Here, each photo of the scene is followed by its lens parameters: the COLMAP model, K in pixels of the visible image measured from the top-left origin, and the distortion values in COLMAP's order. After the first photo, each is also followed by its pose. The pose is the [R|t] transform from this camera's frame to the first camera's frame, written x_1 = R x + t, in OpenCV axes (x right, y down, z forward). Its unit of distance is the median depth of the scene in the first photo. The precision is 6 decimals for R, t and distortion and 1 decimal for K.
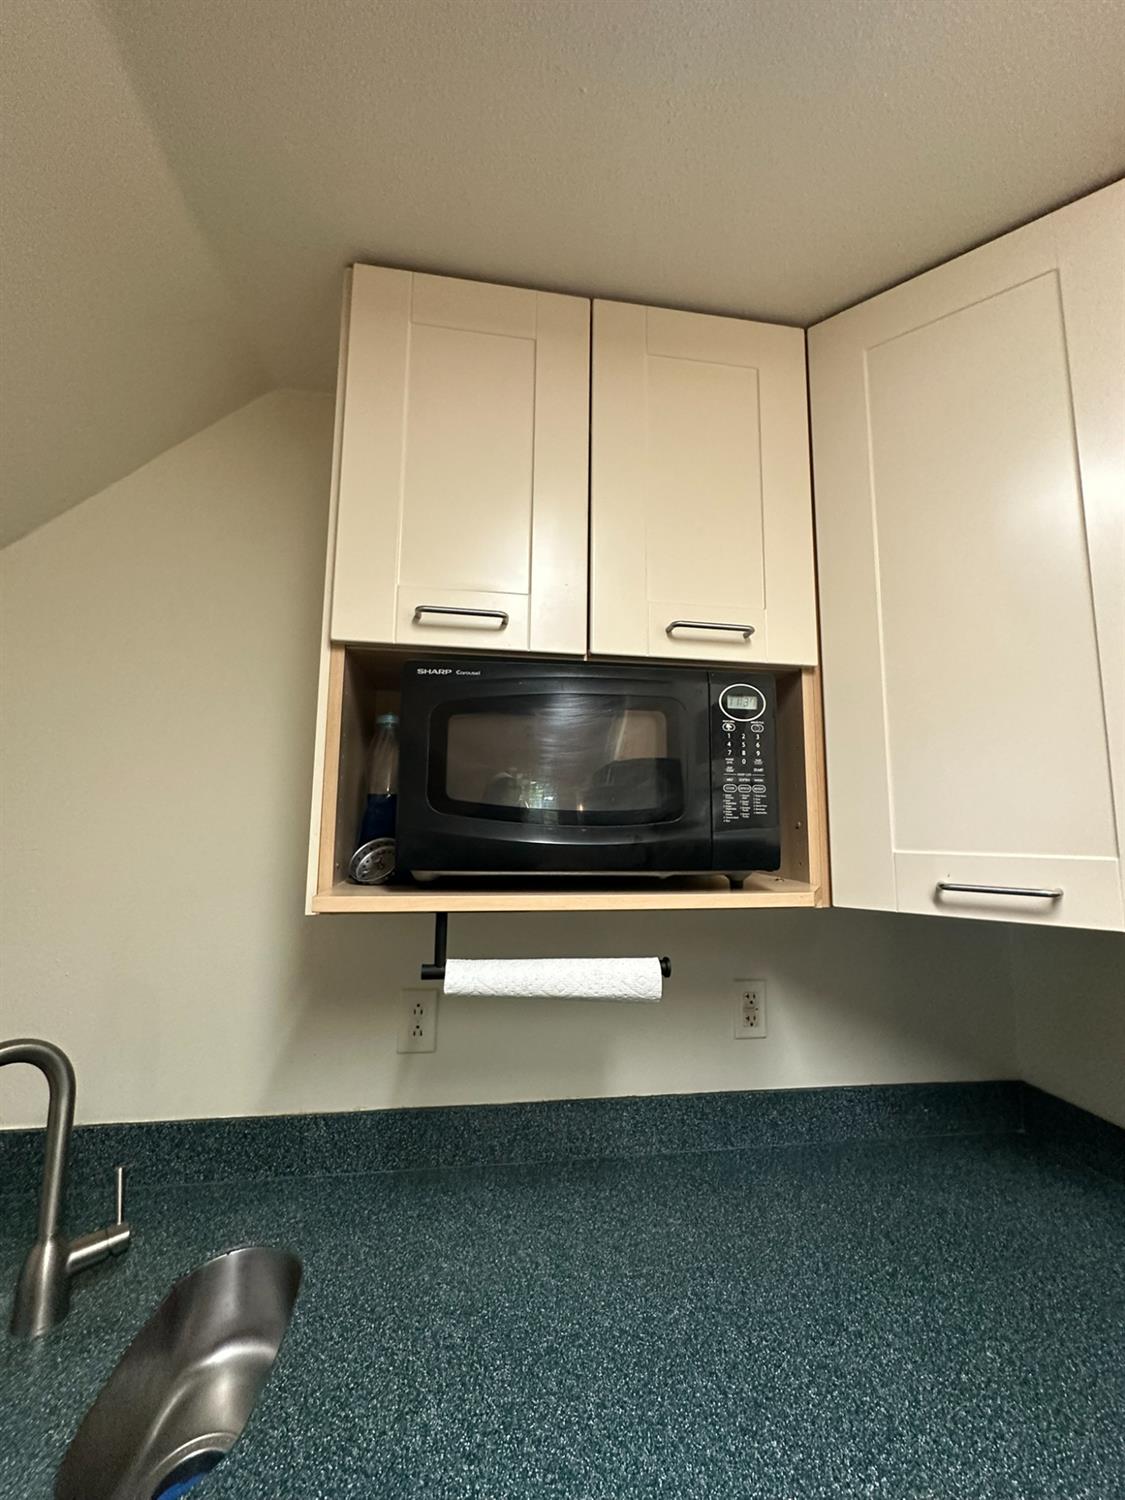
lens RADIAL K [[601.1, 0, 562.2], [0, 601.1, 747.2], [0, 0, 1]] dist [-0.001798, 0.000206]
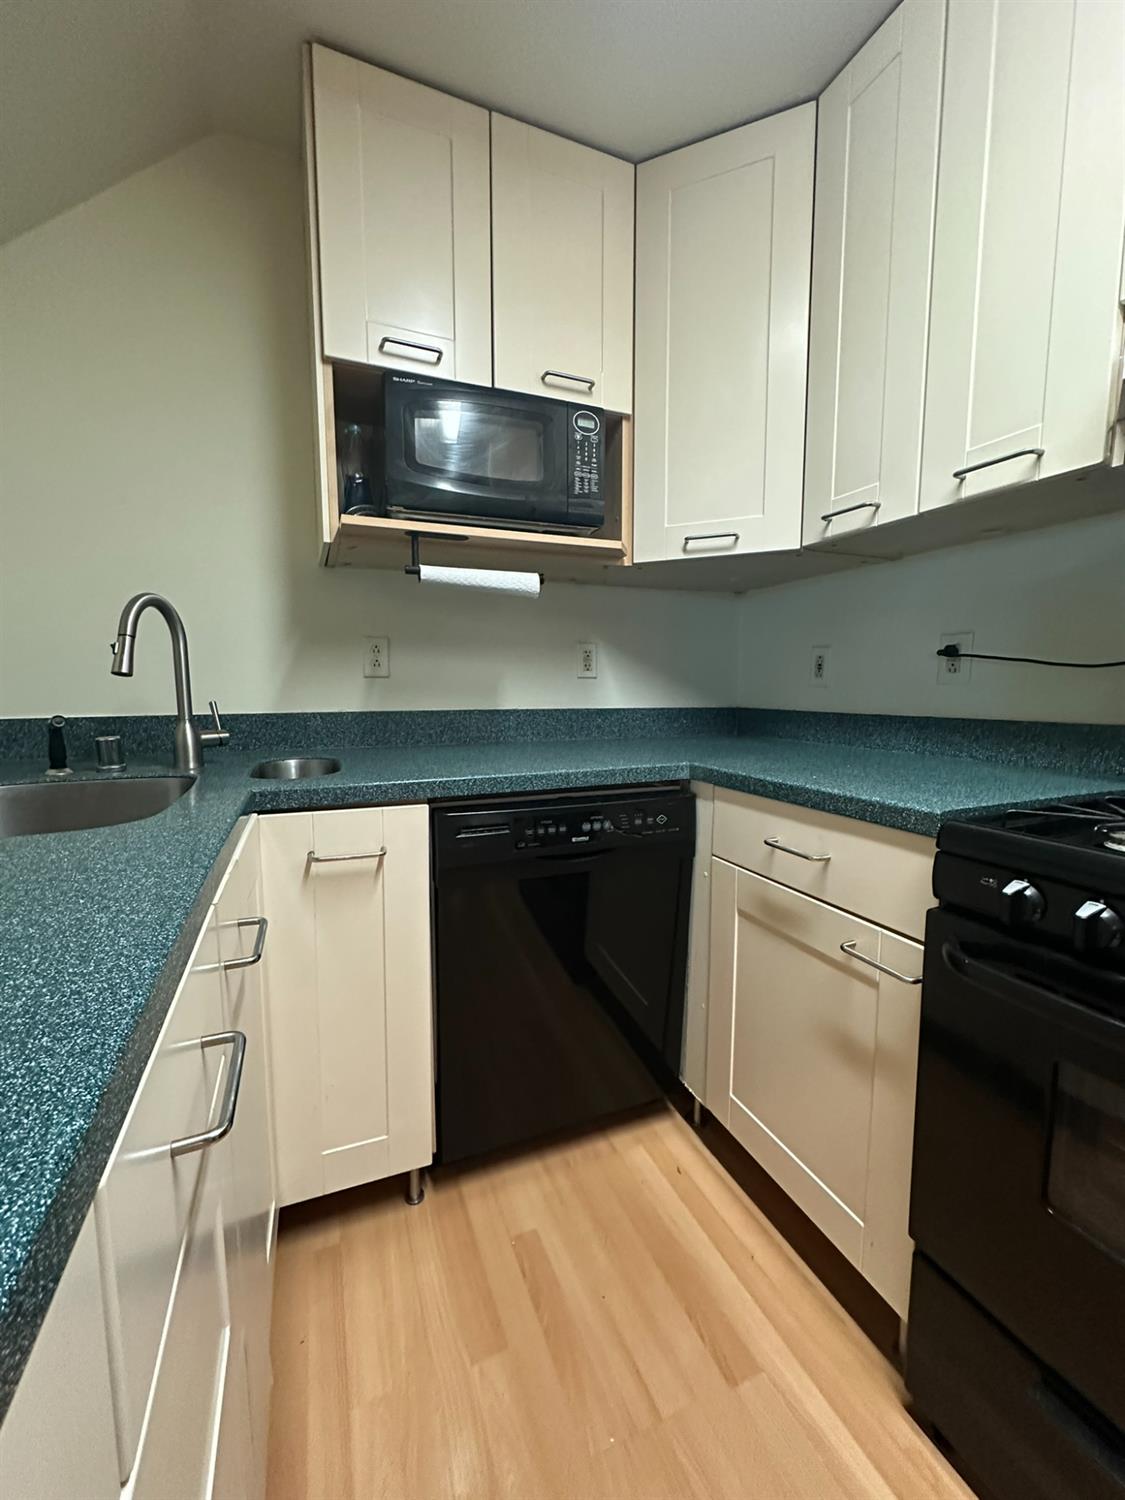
lens RADIAL K [[601.1, 0, 562.2], [0, 601.1, 747.2], [0, 0, 1]] dist [-0.001798, 0.000206]
pose [[0.969818, -0.039334, 0.240635, -0.183849], [-0.016173, 0.974352, 0.224449, 0.379418], [-0.243292, -0.221567, 0.944308, -0.687626]]
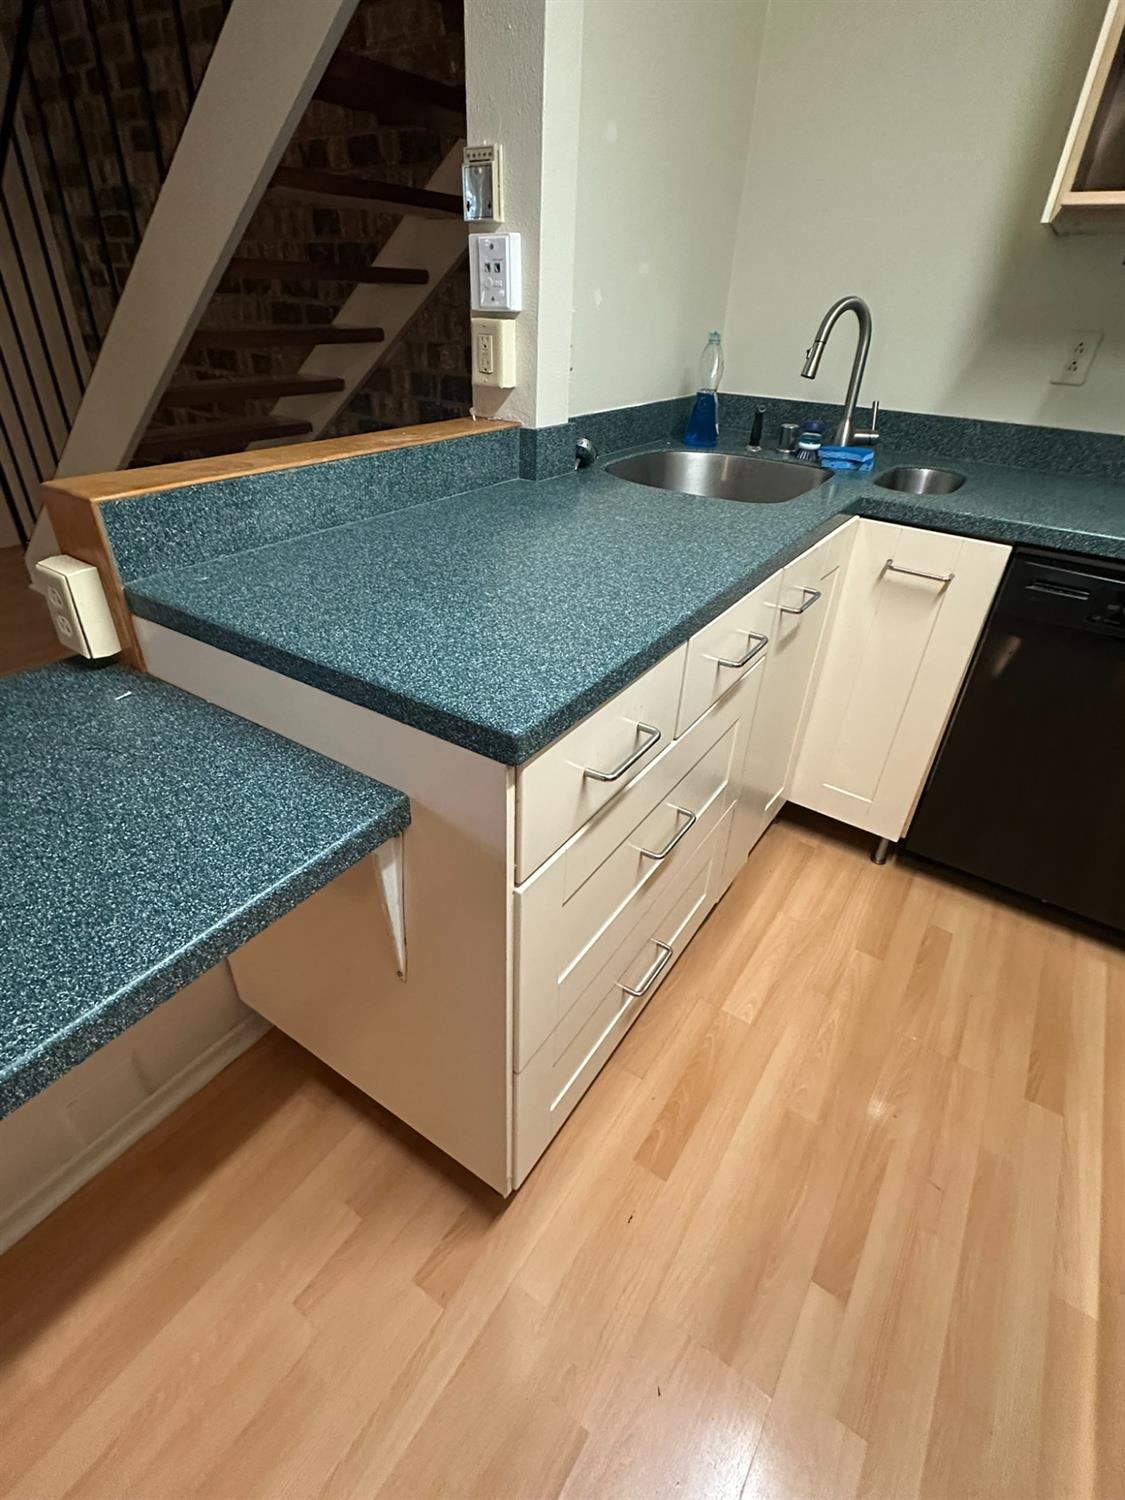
lens RADIAL K [[722.4, 0, 557.4], [0, 722.4, 747.6], [0, 0, 1]] dist [-0.002808, 0.000250]
pose [[0.736574, 0.371446, -0.565231, 0.140704], [0.053176, 0.801310, 0.595882, 0.168525], [0.674263, -0.468968, 0.570472, -1.165161]]
